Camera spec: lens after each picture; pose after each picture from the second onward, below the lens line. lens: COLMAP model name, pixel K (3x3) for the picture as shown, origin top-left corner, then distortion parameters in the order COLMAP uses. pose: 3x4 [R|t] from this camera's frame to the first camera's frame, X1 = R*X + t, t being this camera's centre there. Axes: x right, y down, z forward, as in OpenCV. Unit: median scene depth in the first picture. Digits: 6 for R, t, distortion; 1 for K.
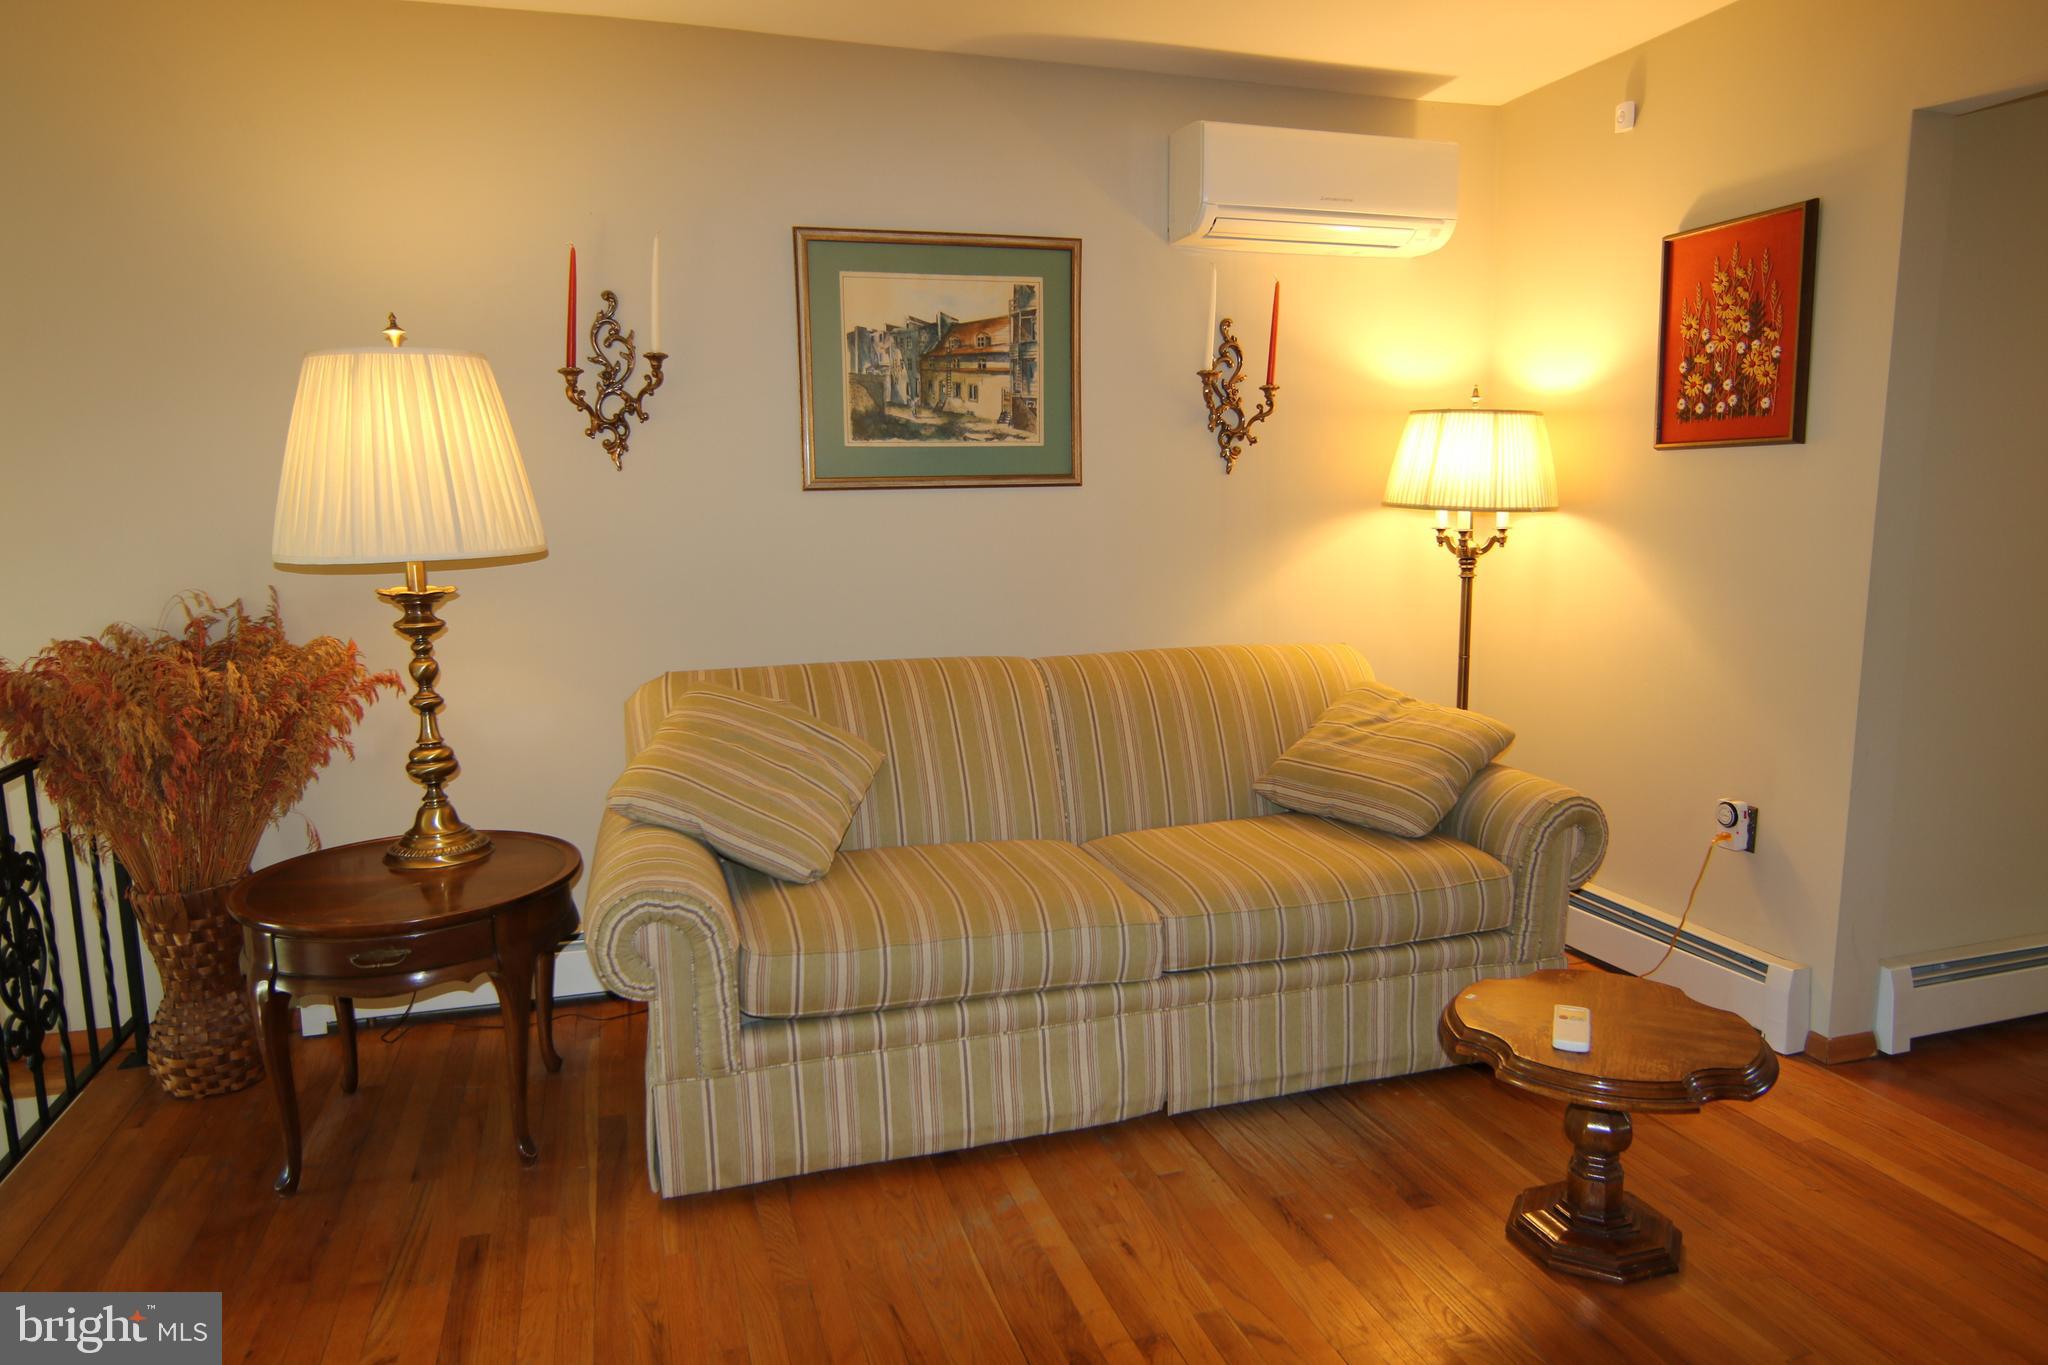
lens RADIAL K [[1296.1, 0, 1029.0], [0, 1296.1, 693.0], [0, 0, 1]] dist [-0.015684, 0.003673]
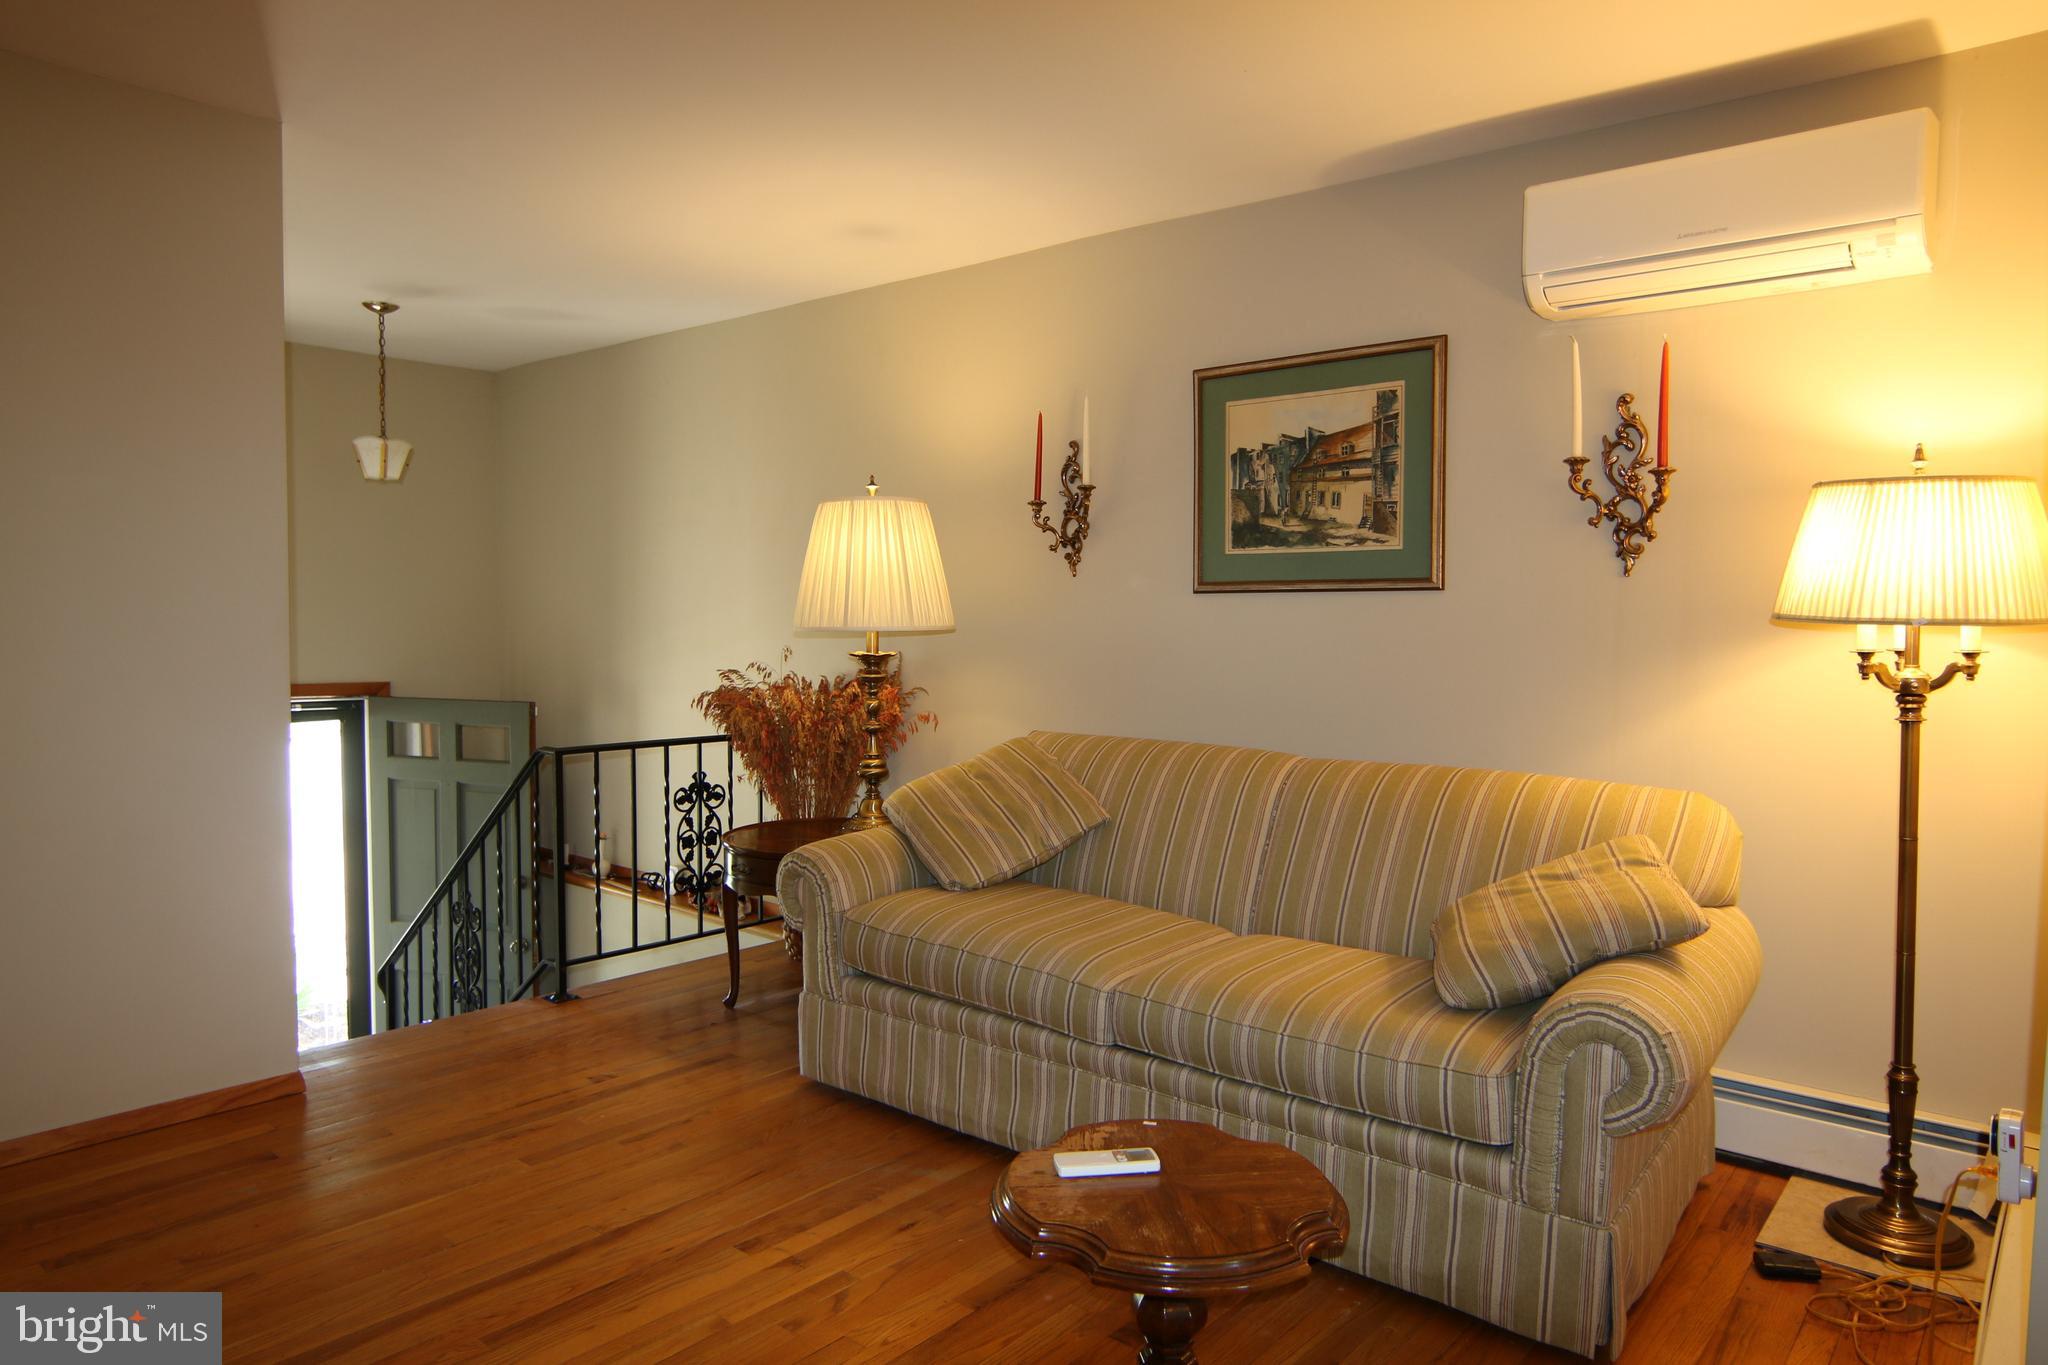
lens RADIAL K [[1296.1, 0, 1029.0], [0, 1296.1, 693.0], [0, 0, 1]] dist [-0.015684, 0.003673]
pose [[0.537015, 0.063783, -0.841158, 0.725890], [-0.149591, 0.988534, -0.020545, -0.023078], [0.830203, 0.136863, 0.540400, 0.270815]]
